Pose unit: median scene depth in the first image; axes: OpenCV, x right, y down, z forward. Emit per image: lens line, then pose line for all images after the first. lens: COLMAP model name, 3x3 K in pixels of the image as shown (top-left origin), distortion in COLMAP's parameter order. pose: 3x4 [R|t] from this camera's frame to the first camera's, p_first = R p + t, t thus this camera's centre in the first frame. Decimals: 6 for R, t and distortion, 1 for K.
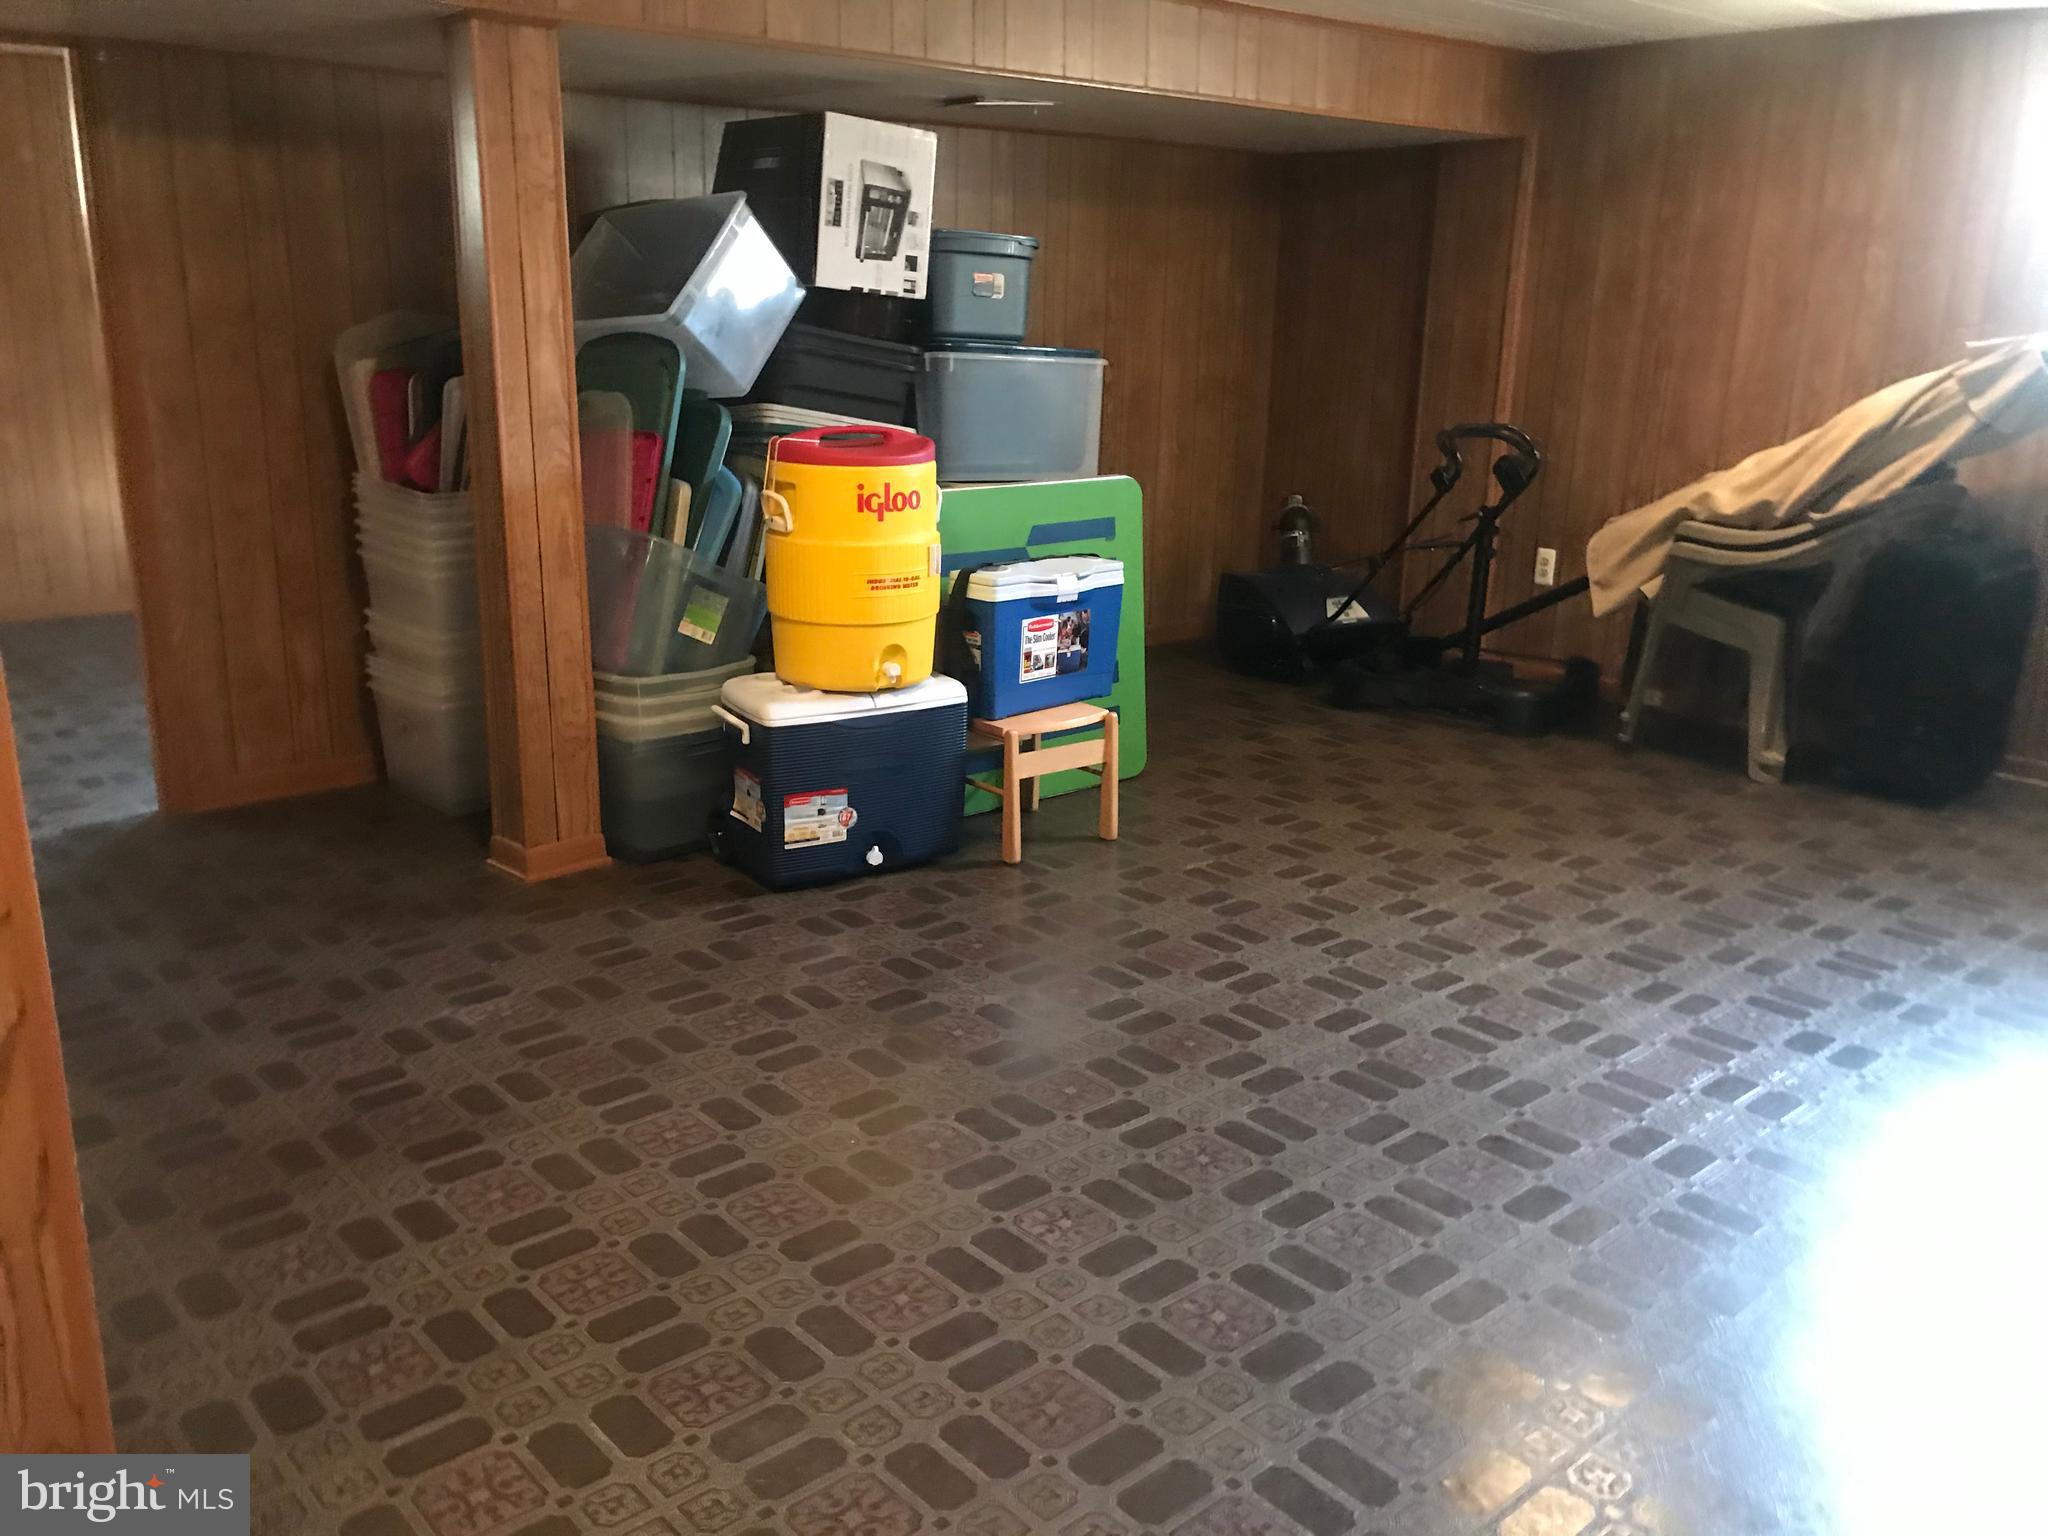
lens RADIAL K [[1678.8, 0, 955.0], [0, 1678.8, 791.1], [0, 0, 1]] dist [0.007458, -0.010429]
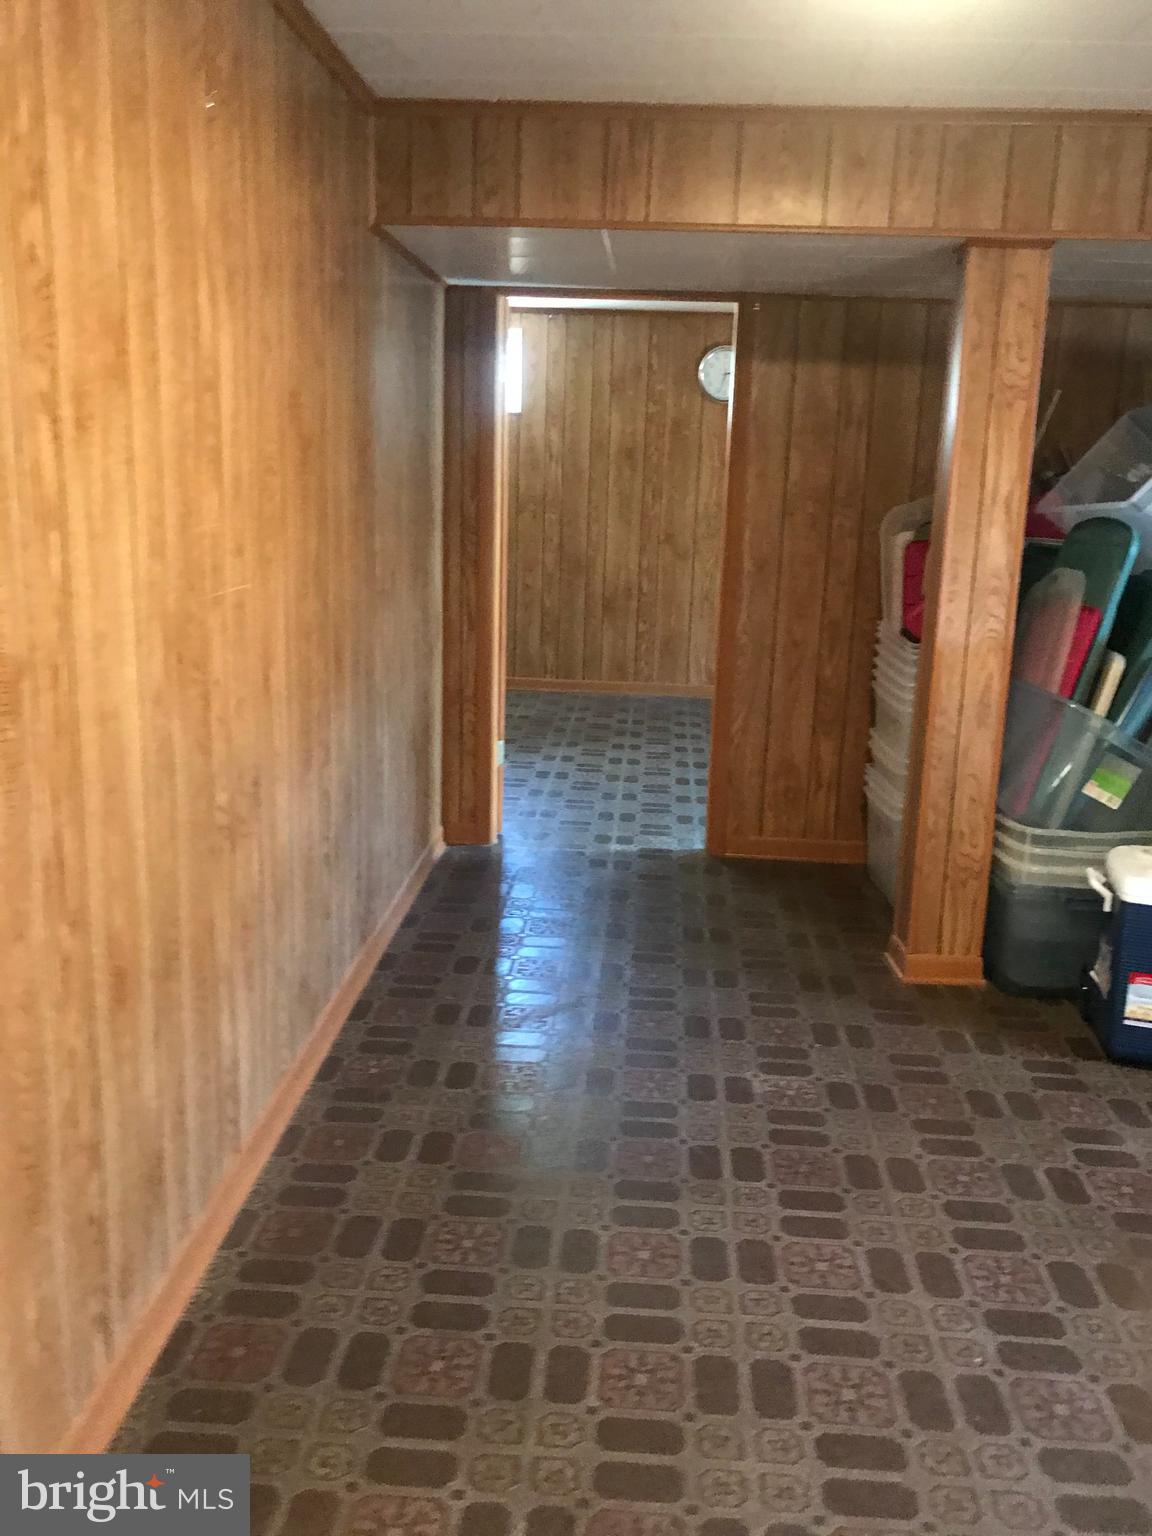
lens RADIAL K [[1244.0, 0, 593.9], [0, 1244.0, 761.9], [0, 0, 1]] dist [0.003232, -0.004670]
pose [[0.723187, 0.167062, -0.670143, 0.105562], [-0.215988, 0.976342, 0.010311, -0.042600], [0.656011, 0.137285, 0.742161, 0.159310]]
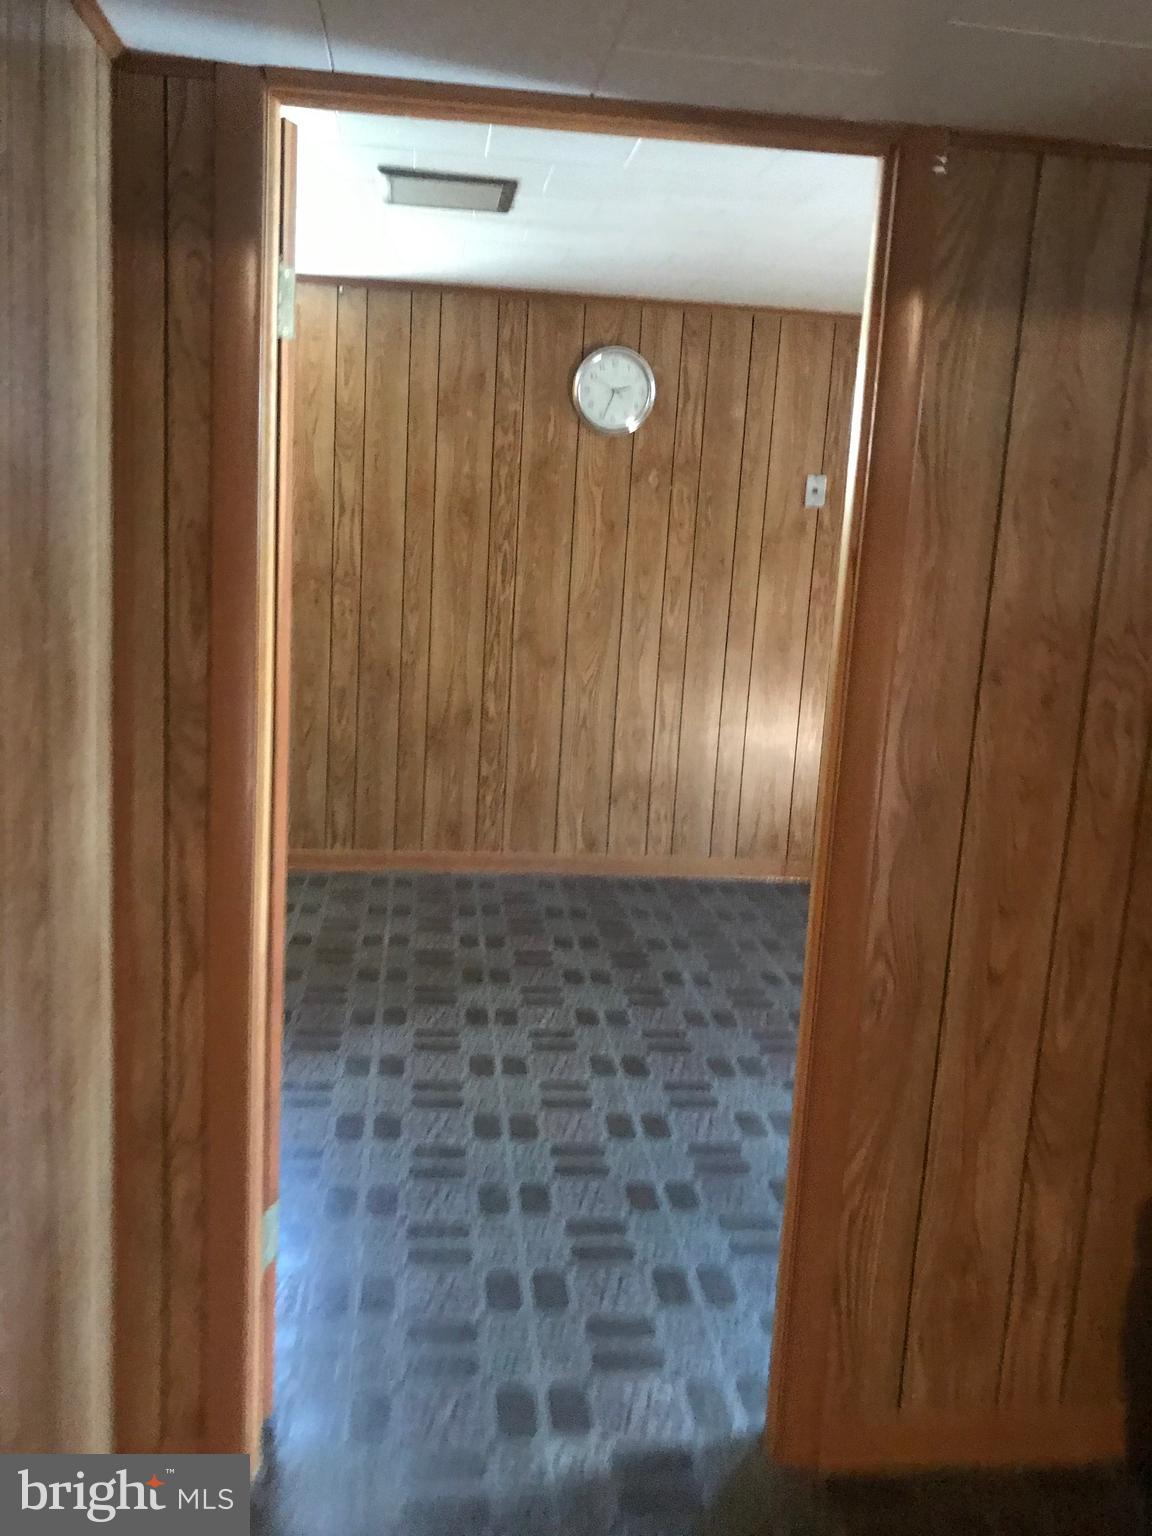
lens RADIAL K [[1289.0, 0, 584.7], [0, 1289.0, 725.0], [0, 0, 1]] dist [0.109209, -0.255405]
pose [[0.830190, 0.115085, -0.545472, -0.266218], [-0.196845, 0.975949, -0.093683, -0.151150], [0.521571, 0.185148, 0.832877, 0.472465]]
